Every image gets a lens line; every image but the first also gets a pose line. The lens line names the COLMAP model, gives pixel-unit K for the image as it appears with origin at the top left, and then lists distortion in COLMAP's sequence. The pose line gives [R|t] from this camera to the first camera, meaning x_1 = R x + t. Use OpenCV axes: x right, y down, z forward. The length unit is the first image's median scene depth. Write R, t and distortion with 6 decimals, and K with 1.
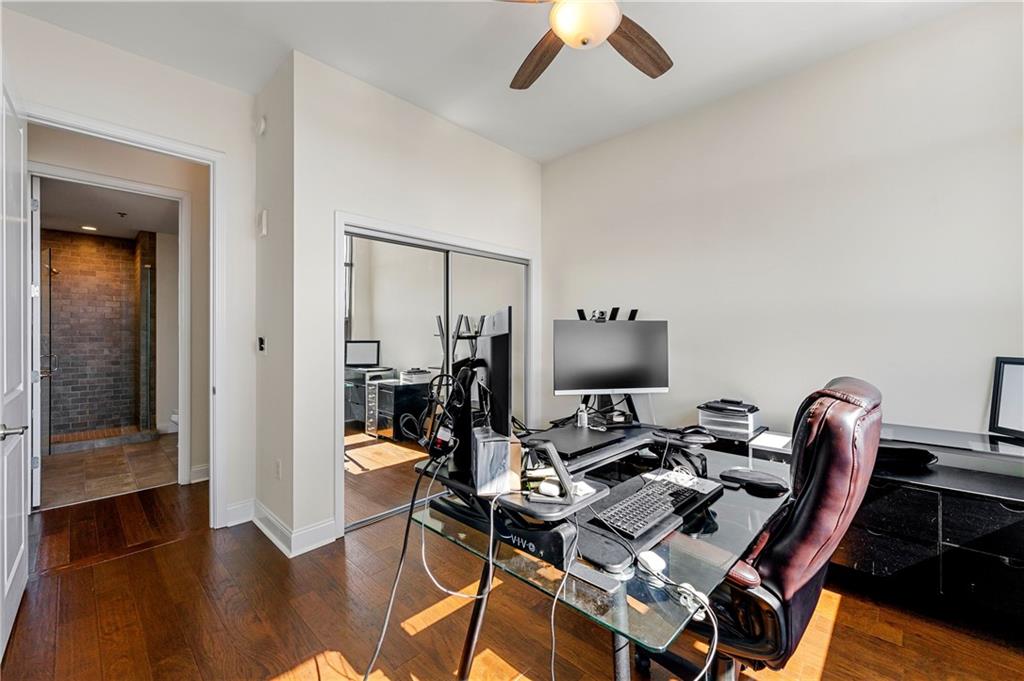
lens RADIAL K [[428.9, 0, 515.1], [0, 428.9, 332.7], [0, 0, 1]] dist [0.001887, 0.000159]
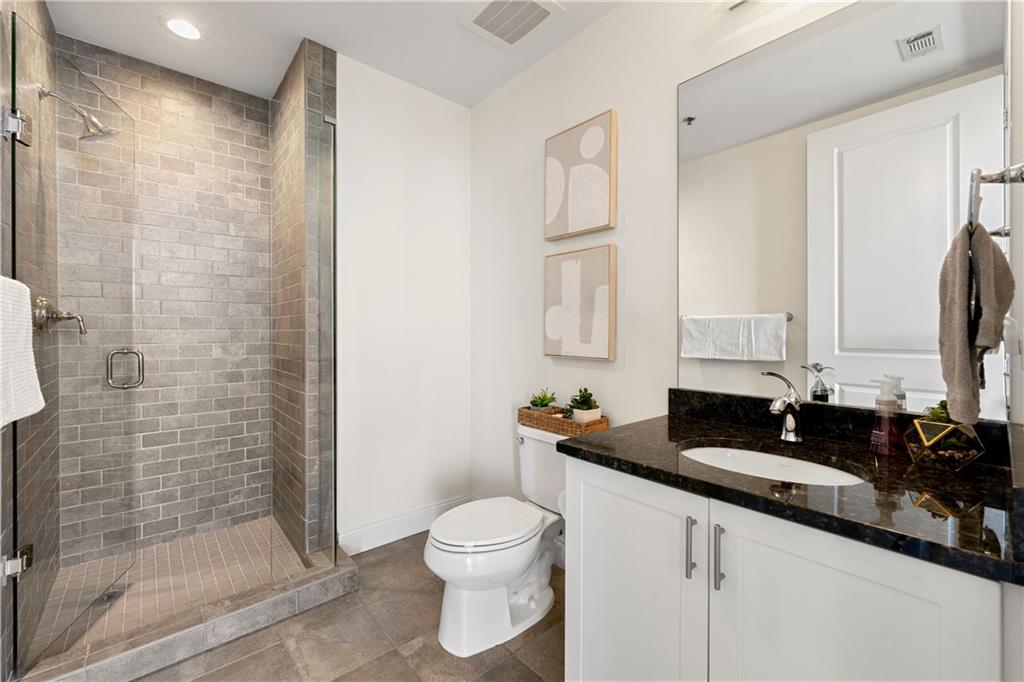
lens RADIAL K [[428.4, 0, 510.5], [0, 428.4, 338.9], [0, 0, 1]] dist [0.001522, 0.000225]
pose [[0.995270, -0.002936, -0.097102, -0.618184], [0.002992, 0.999995, 0.000427, 0.032644], [0.097100, -0.000716, 0.995274, 0.602448]]
